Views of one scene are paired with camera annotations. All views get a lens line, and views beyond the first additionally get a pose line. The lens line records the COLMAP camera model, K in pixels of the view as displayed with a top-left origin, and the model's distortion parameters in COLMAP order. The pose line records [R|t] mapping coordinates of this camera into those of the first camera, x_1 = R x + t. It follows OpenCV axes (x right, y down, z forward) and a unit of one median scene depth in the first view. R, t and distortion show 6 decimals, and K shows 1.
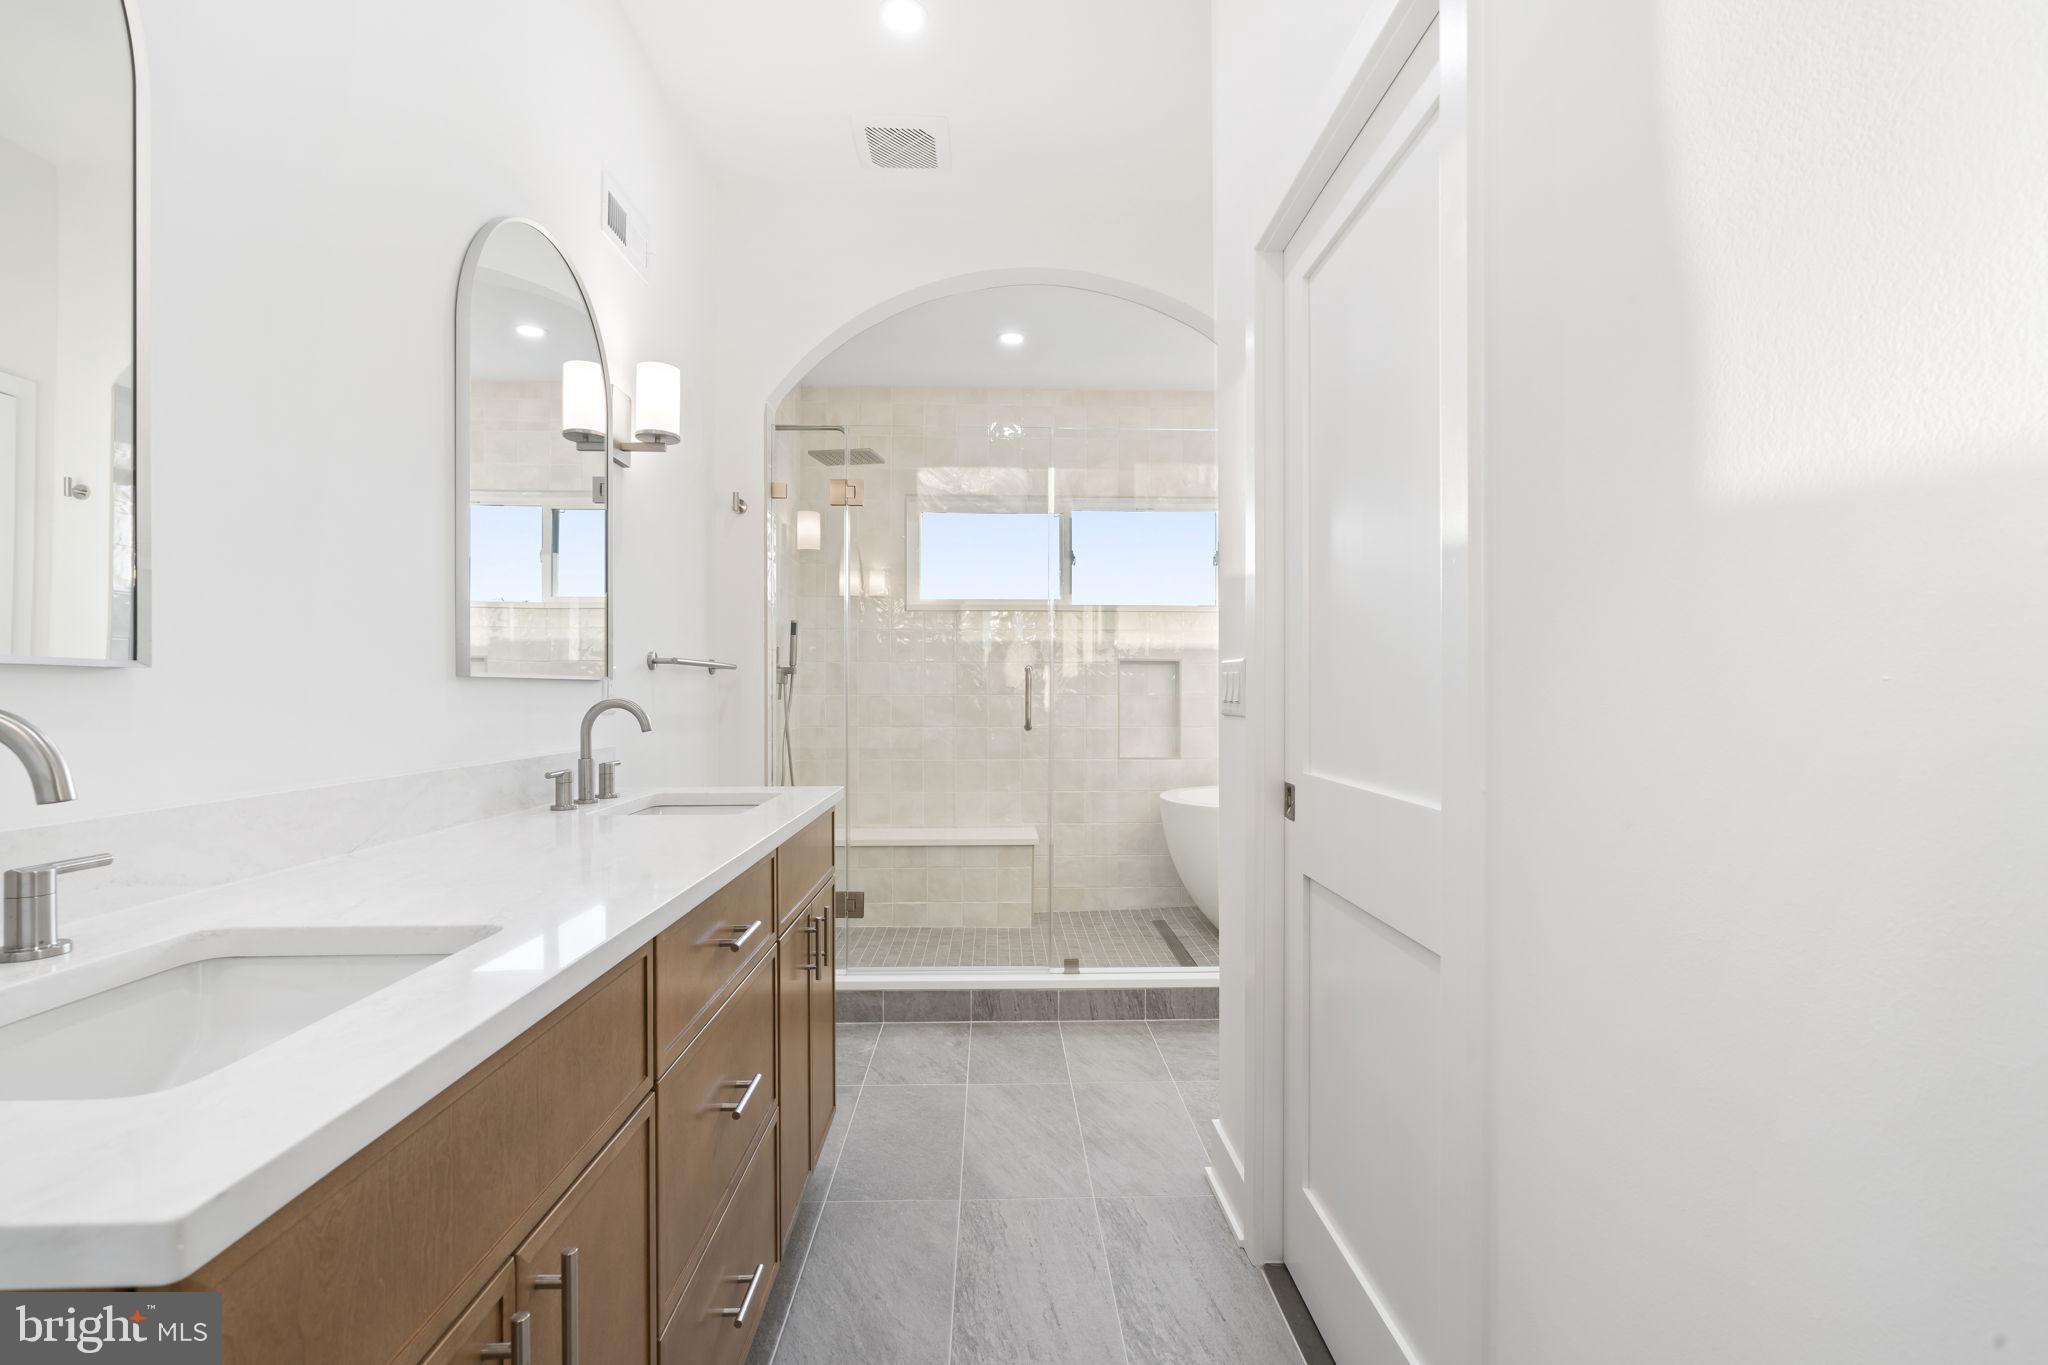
lens RADIAL K [[934.7, 0, 1035.9], [0, 934.7, 703.1], [0, 0, 1]] dist [-0.005794, 0.000347]
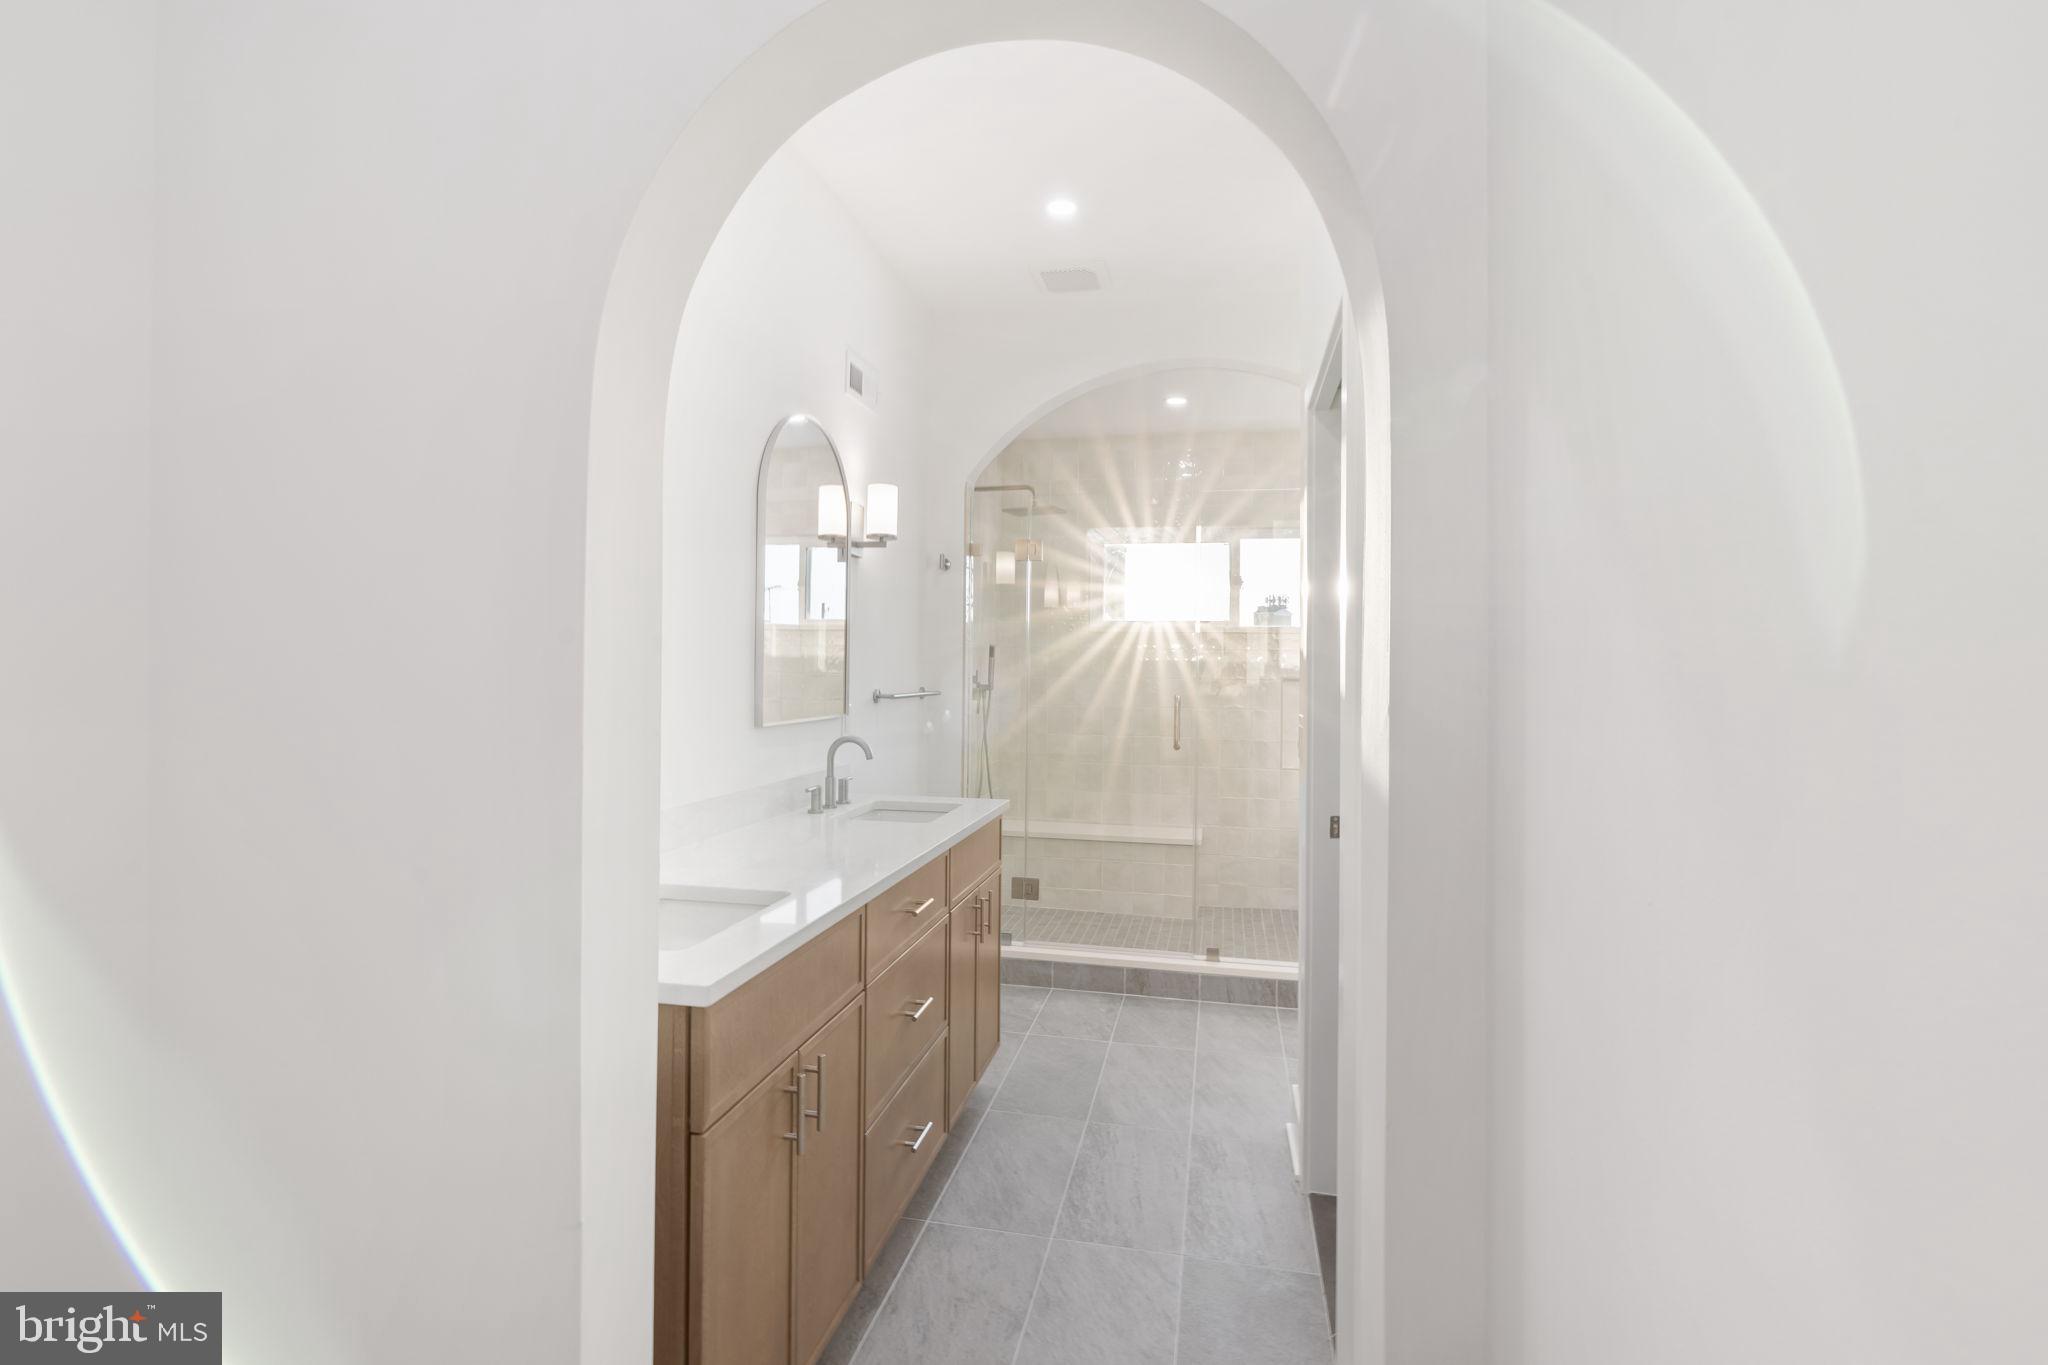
lens RADIAL K [[960.3, 0, 1018.7], [0, 960.3, 675.8], [0, 0, 1]] dist [-0.001779, 0.000268]
pose [[0.967965, 0.012026, -0.250795, 0.112881], [-0.013732, 0.999893, -0.005054, -0.061636], [0.250708, 0.008336, 0.968027, -0.242236]]
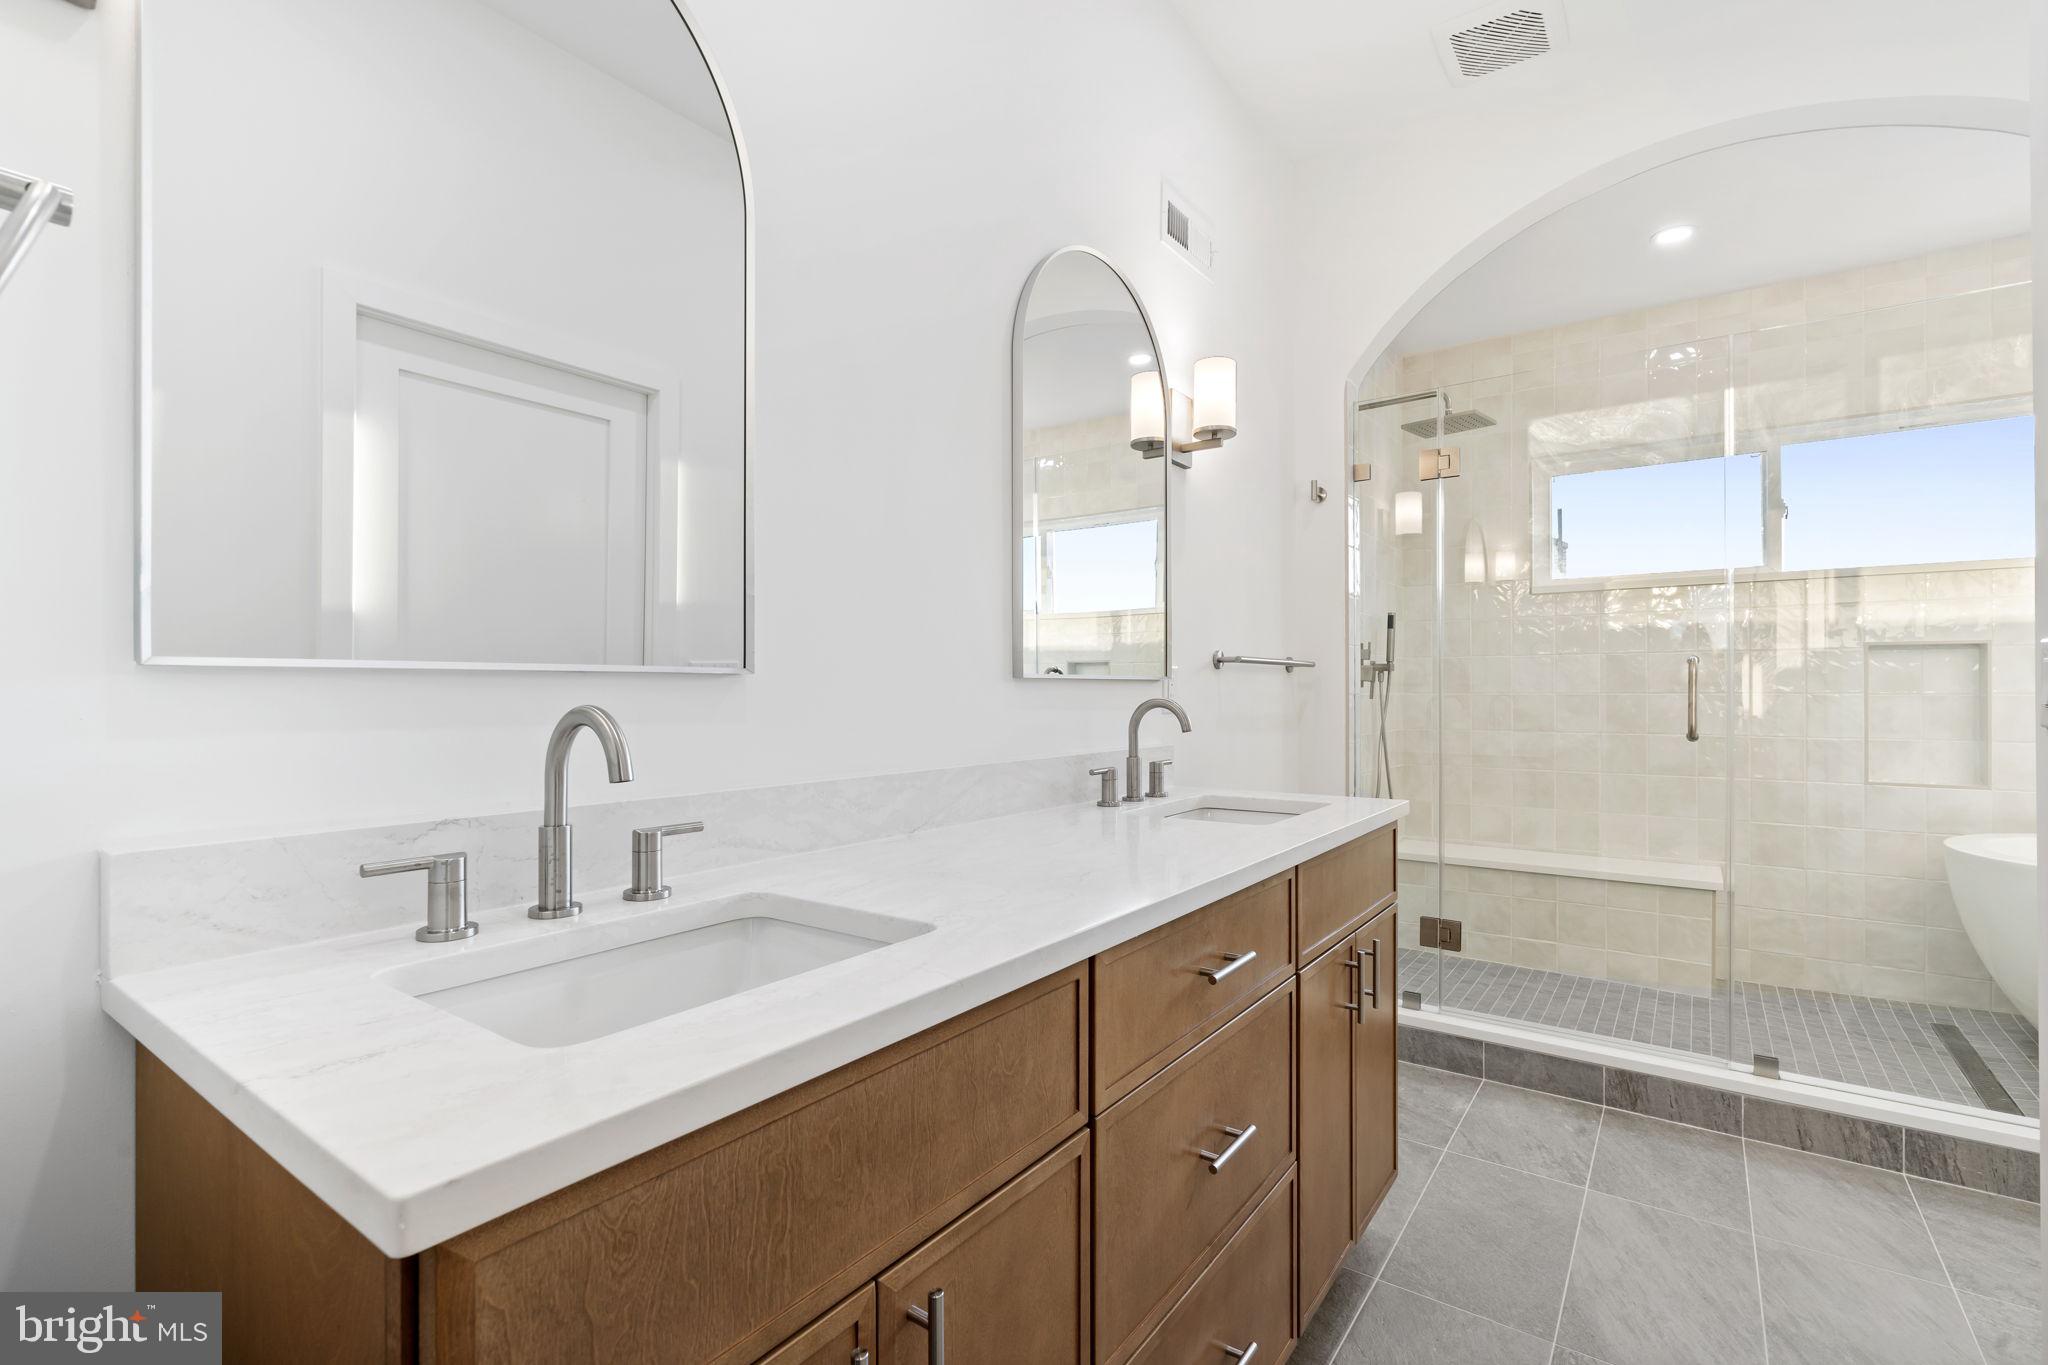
lens RADIAL K [[932.8, 0, 1027.3], [0, 932.8, 692.0], [0, 0, 1]] dist [-0.005855, 0.001536]
pose [[0.785599, -0.001213, -0.618734, 0.038820], [-0.004794, 0.999956, -0.008047, -0.001835], [0.618717, 0.009288, 0.785559, 0.082596]]
